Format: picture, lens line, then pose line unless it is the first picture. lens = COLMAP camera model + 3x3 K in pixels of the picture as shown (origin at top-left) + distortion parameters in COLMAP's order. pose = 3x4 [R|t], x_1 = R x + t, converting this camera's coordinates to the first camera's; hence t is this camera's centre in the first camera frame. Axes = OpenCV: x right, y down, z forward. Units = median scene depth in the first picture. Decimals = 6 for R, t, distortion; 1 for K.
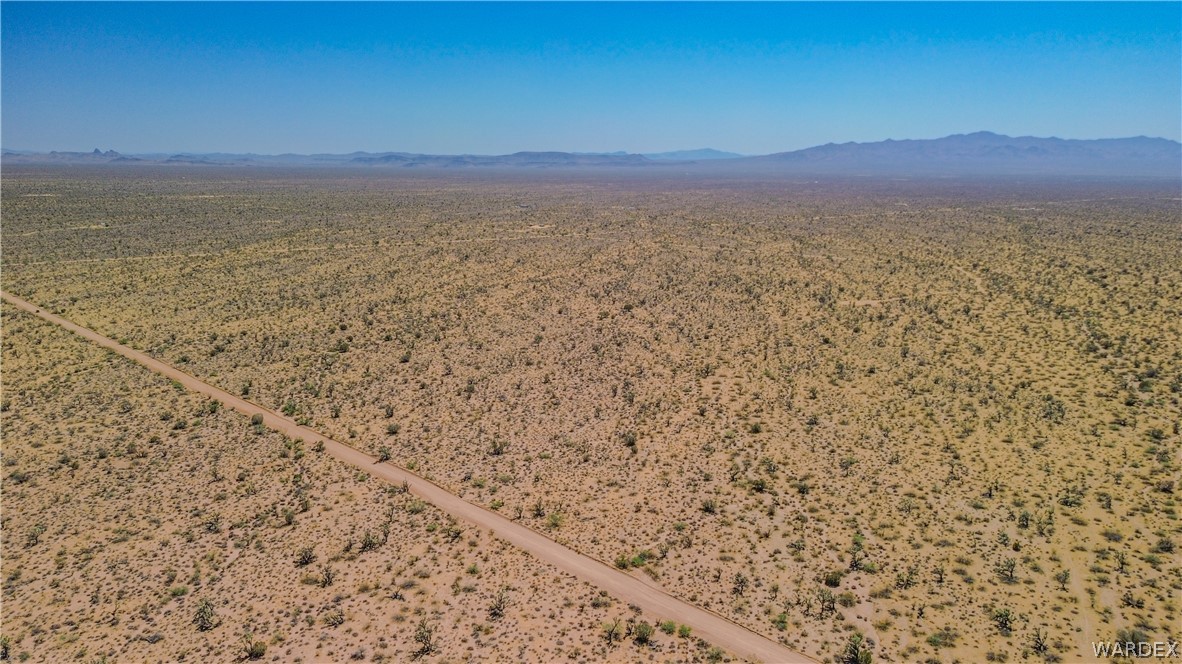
lens RADIAL K [[827.4, 0, 596.2], [0, 827.4, 337.5], [0, 0, 1]] dist [0.075310, -0.074578]
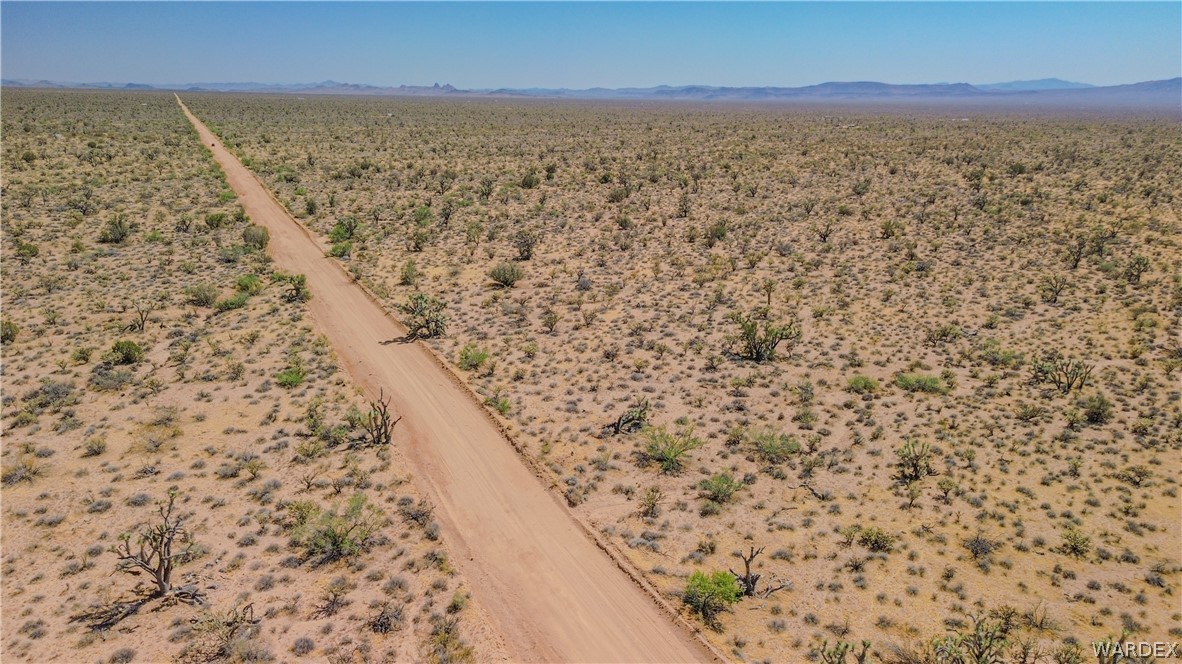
lens RADIAL K [[827.4, 0, 596.2], [0, 827.4, 337.5], [0, 0, 1]] dist [0.075310, -0.074578]
pose [[0.940451, 0.097471, -0.325654, -0.067282], [-0.073564, 0.993664, 0.084970, 0.099045], [0.331873, -0.055954, 0.941663, 0.617707]]
